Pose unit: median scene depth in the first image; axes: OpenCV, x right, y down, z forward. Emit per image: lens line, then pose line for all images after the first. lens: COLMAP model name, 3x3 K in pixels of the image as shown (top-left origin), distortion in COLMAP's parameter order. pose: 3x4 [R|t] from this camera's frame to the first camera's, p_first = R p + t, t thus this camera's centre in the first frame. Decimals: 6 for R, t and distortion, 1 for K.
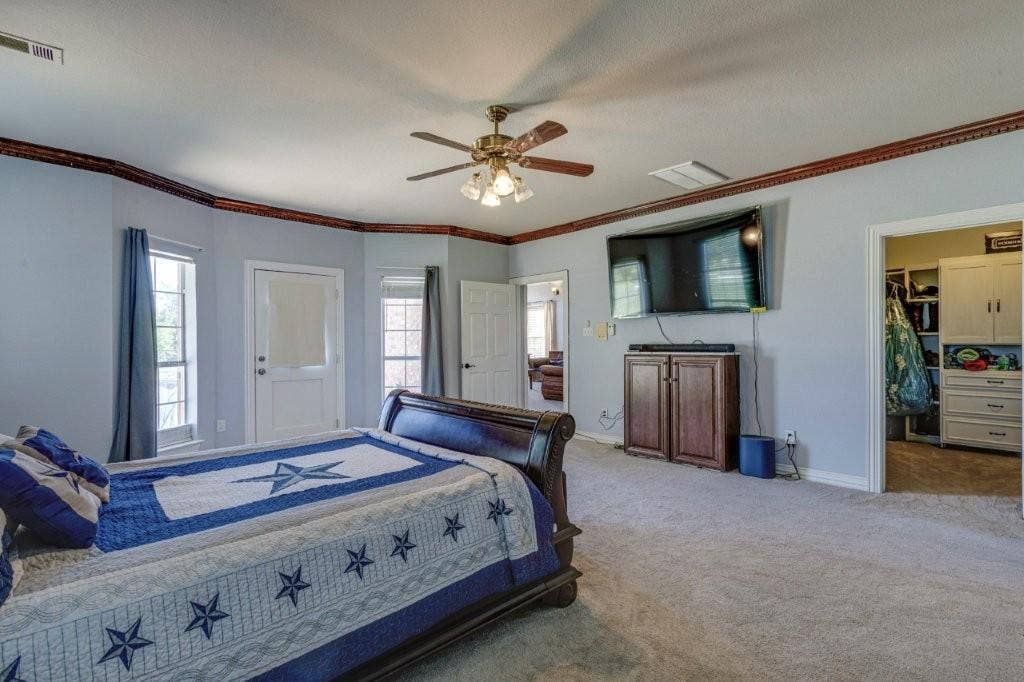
lens RADIAL K [[467.8, 0, 510.0], [0, 467.8, 337.2], [0, 0, 1]] dist [0.002830, 0.000526]
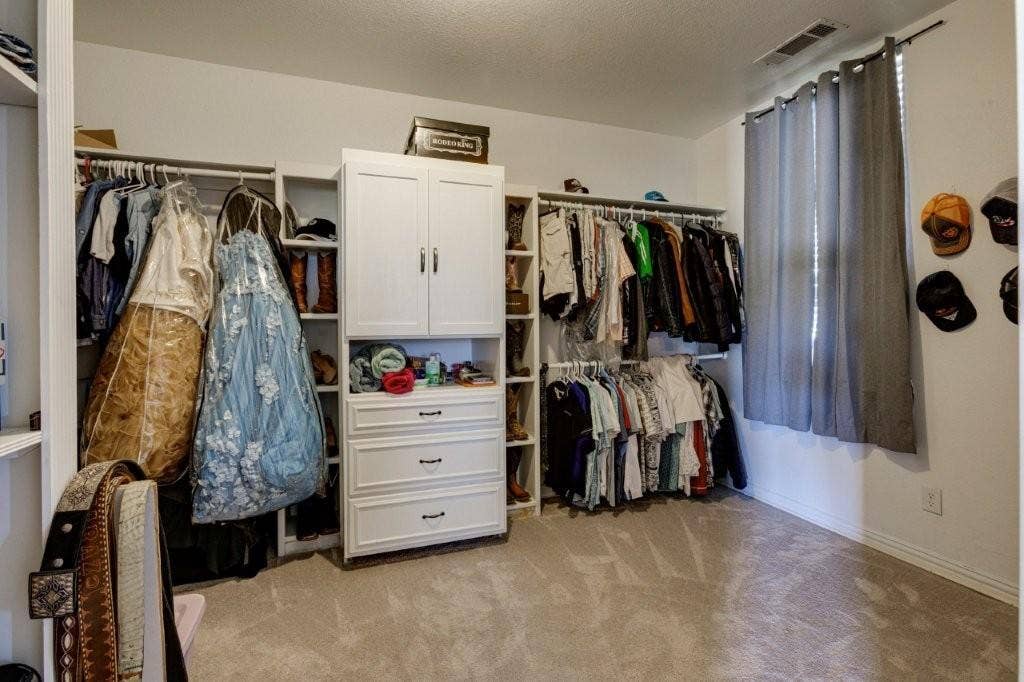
lens RADIAL K [[467.8, 0, 511.0], [0, 467.8, 331.5], [0, 0, 1]] dist [0.002830, 0.000526]
pose [[0.394922, -0.009440, 0.918666, 0.546775], [-0.002020, 0.999936, 0.011144, 0.002388], [-0.918712, -0.006256, 0.394878, 0.649440]]
